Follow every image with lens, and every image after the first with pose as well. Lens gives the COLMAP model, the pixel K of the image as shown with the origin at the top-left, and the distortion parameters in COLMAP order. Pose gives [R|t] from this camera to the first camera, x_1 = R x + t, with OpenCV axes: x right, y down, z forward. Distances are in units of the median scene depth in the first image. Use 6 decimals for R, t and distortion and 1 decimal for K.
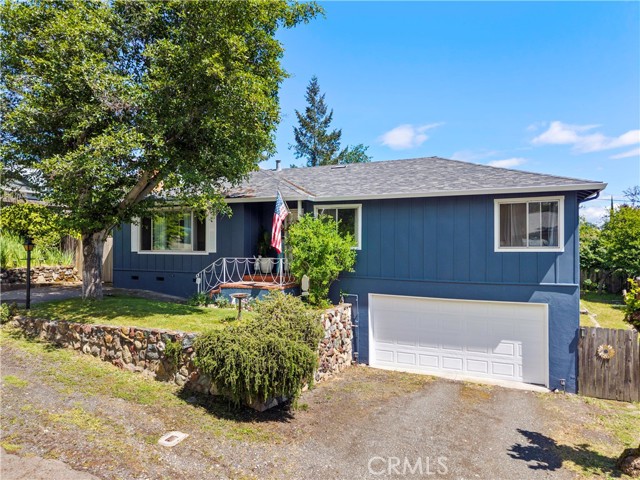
lens RADIAL K [[428.1, 0, 316.4], [0, 428.1, 239.6], [0, 0, 1]] dist [0.027074, -0.029820]
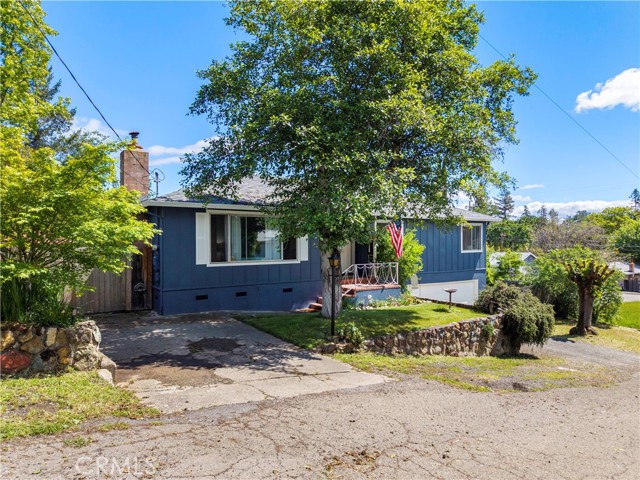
lens RADIAL K [[428.1, 0, 316.4], [0, 428.1, 239.6], [0, 0, 1]] dist [0.027074, -0.029820]
pose [[0.527621, 0.008874, 0.849434, -1.424273], [0.007875, 0.999851, -0.015336, -0.003672], [-0.849444, 0.014781, 0.527472, 0.617445]]
